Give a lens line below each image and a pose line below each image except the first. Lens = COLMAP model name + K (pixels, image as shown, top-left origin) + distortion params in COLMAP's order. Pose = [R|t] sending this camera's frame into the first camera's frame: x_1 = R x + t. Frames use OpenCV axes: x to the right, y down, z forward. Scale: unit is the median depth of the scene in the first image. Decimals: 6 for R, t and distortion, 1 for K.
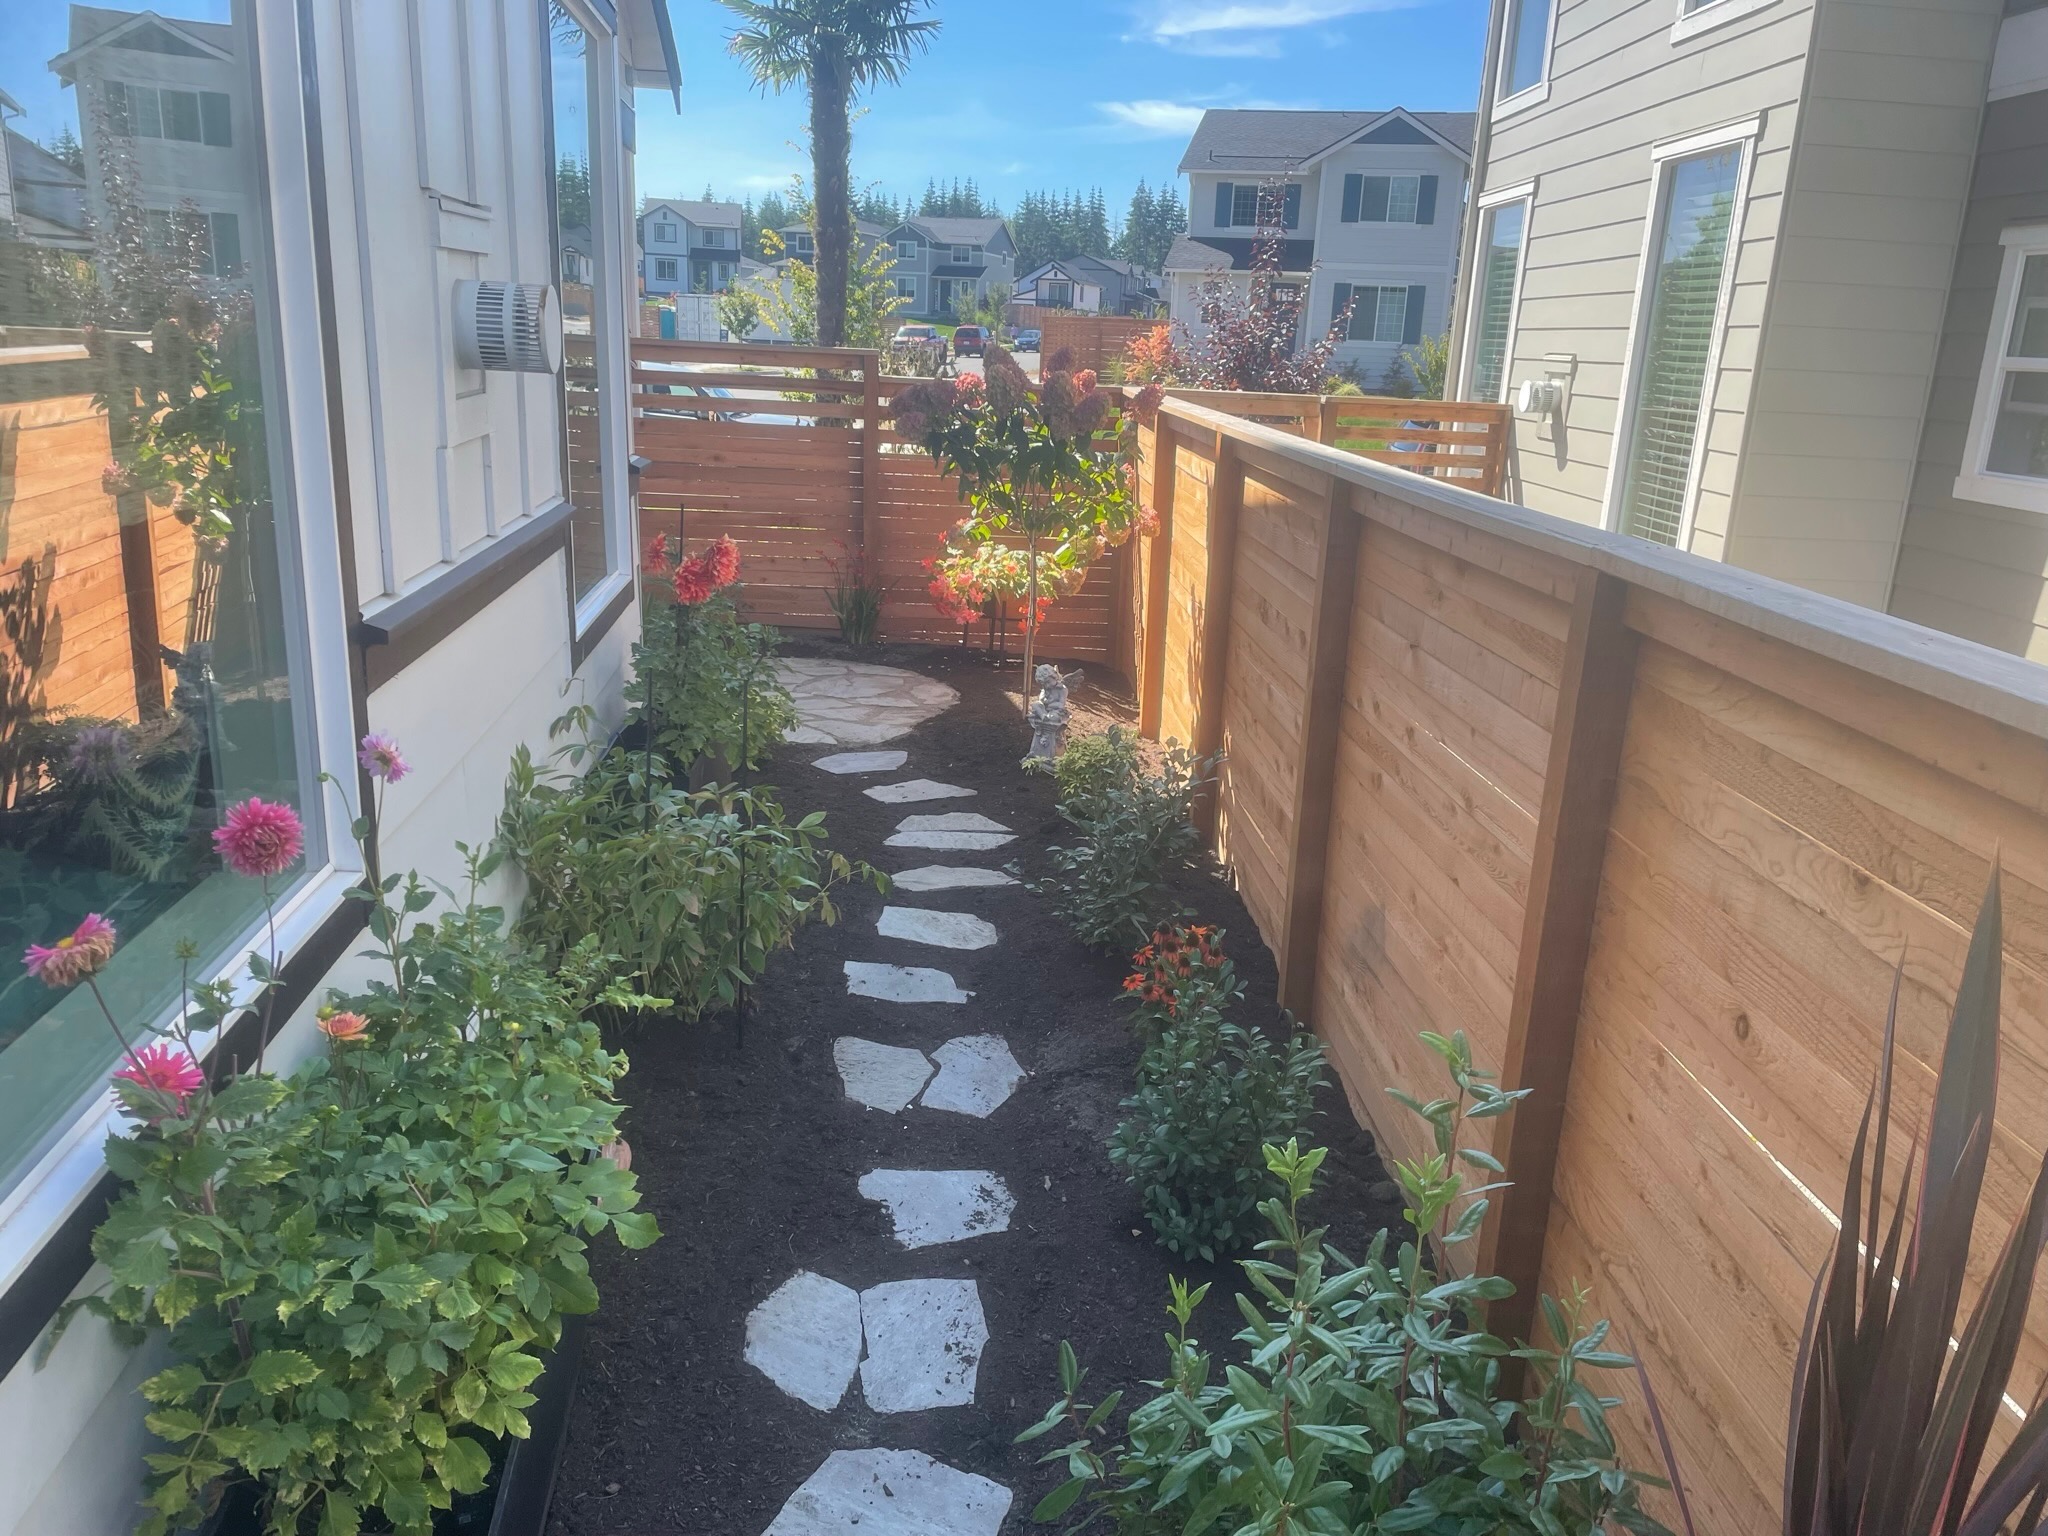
lens RADIAL K [[1454.9, 0, 1009.0], [0, 1454.9, 761.2], [0, 0, 1]] dist [0.099069, -0.118820]
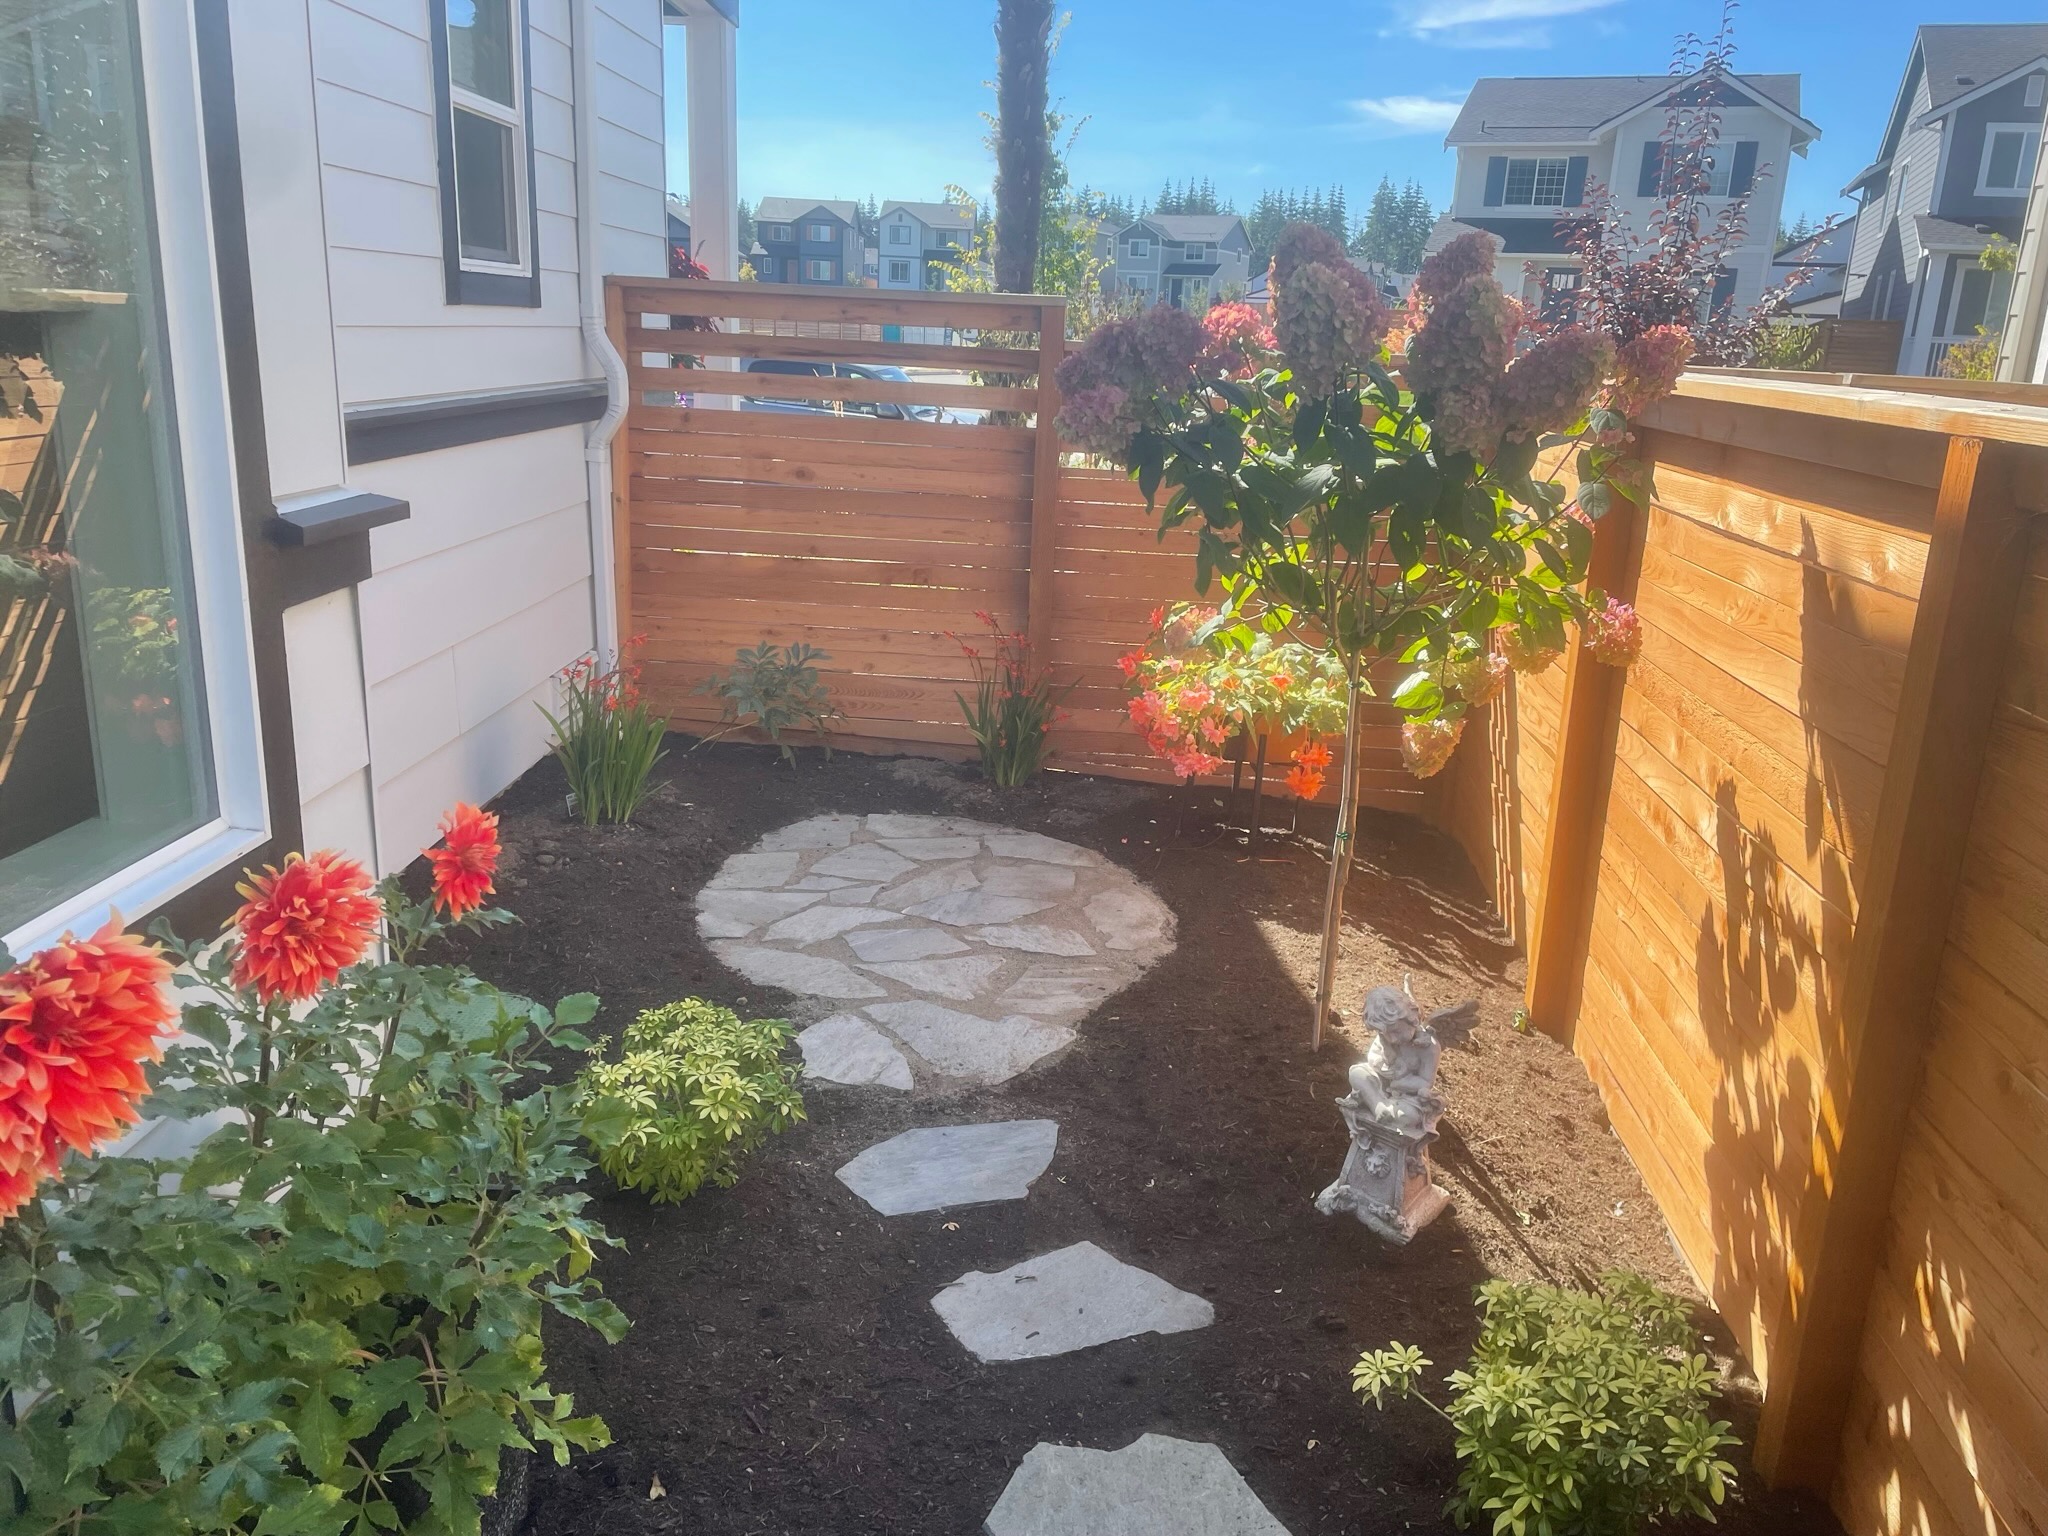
lens RADIAL K [[1454.9, 0, 1009.0], [0, 1454.9, 761.2], [0, 0, 1]] dist [0.099069, -0.118820]
pose [[0.988865, 0.041686, -0.142857, -0.019297], [-0.041826, 0.999123, 0.002026, -0.097098], [0.142816, 0.003972, 0.989741, 0.432111]]
